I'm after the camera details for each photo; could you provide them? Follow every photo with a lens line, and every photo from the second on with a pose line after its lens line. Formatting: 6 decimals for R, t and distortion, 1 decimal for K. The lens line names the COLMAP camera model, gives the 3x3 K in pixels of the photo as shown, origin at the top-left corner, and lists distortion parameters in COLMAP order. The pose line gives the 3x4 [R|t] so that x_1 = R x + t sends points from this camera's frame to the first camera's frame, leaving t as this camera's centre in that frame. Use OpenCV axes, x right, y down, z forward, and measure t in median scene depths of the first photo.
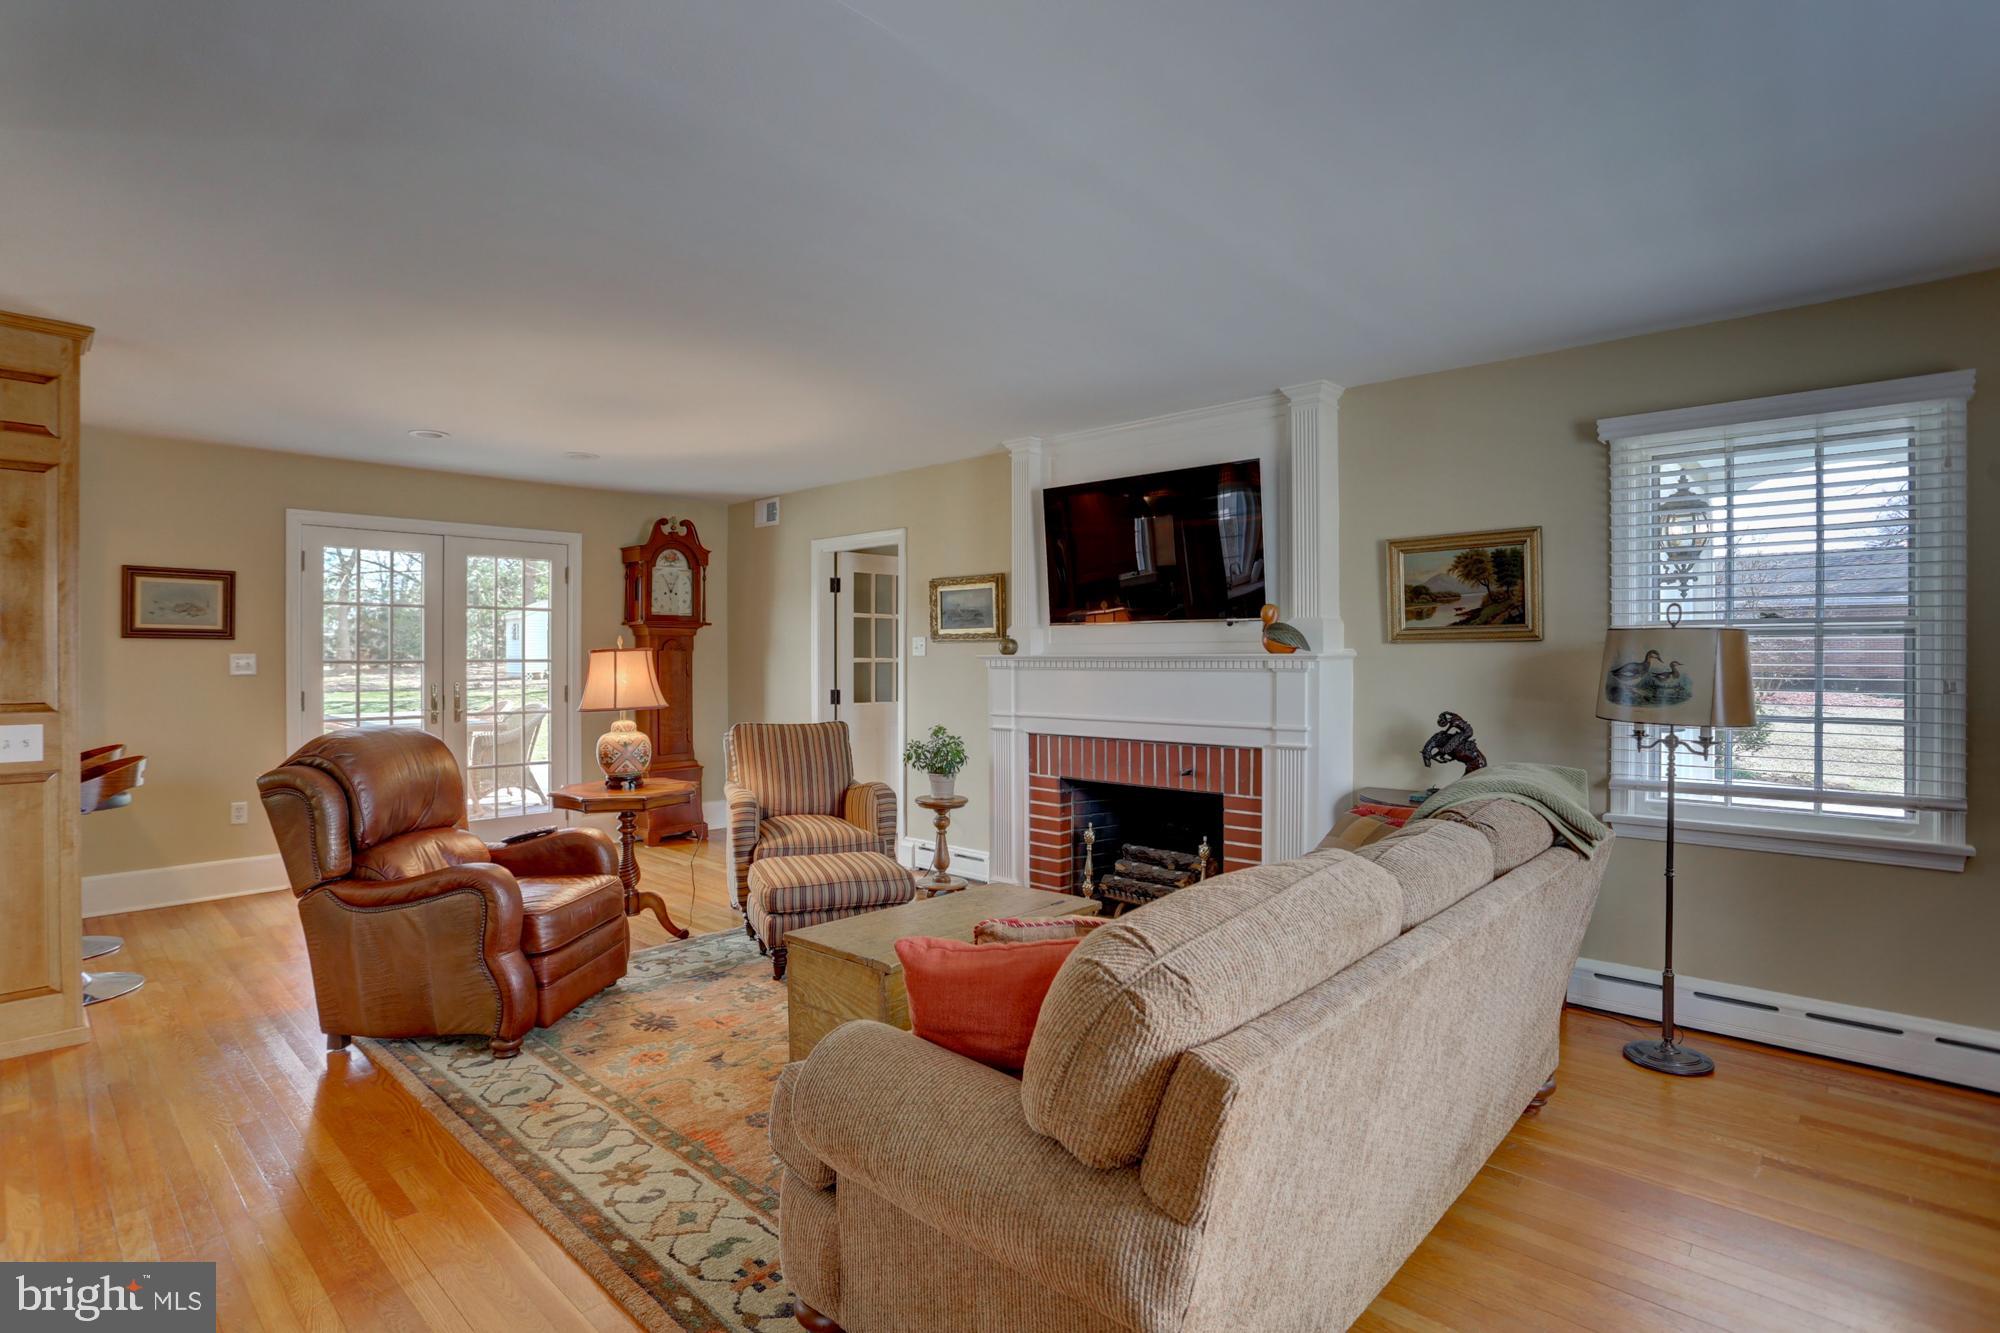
lens RADIAL K [[977.7, 0, 995.1], [0, 977.7, 656.4], [0, 0, 1]] dist [-0.079173, 0.041359]
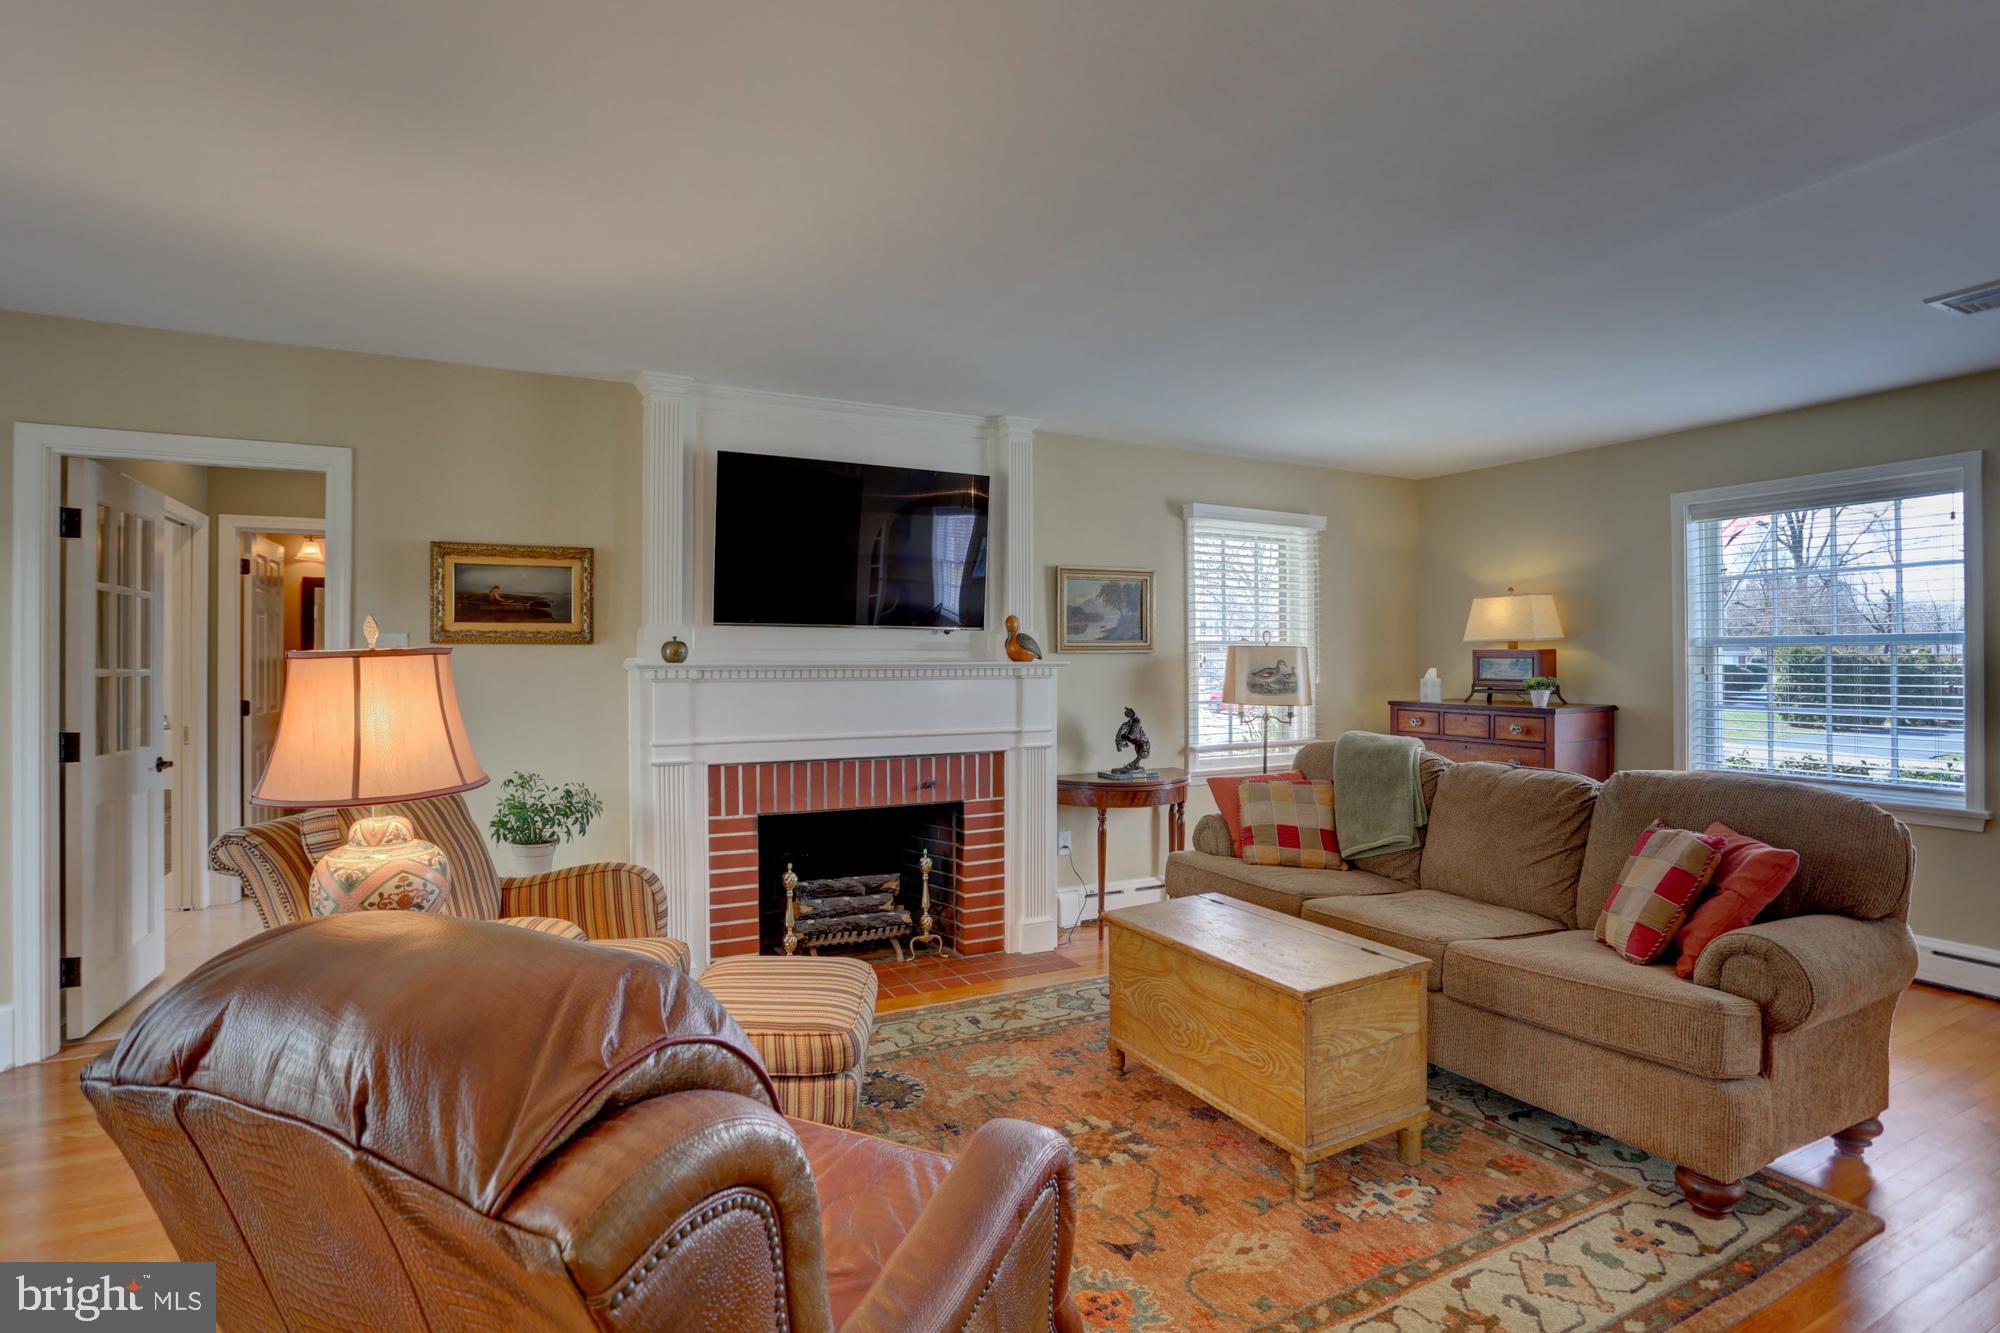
lens RADIAL K [[977.7, 0, 995.1], [0, 977.7, 656.4], [0, 0, 1]] dist [-0.079173, 0.041359]
pose [[0.349782, 0.002463, 0.936828, -0.698217], [-0.000584, 0.999997, -0.002411, -0.006156], [-0.936831, 0.000296, 0.349783, 0.606517]]
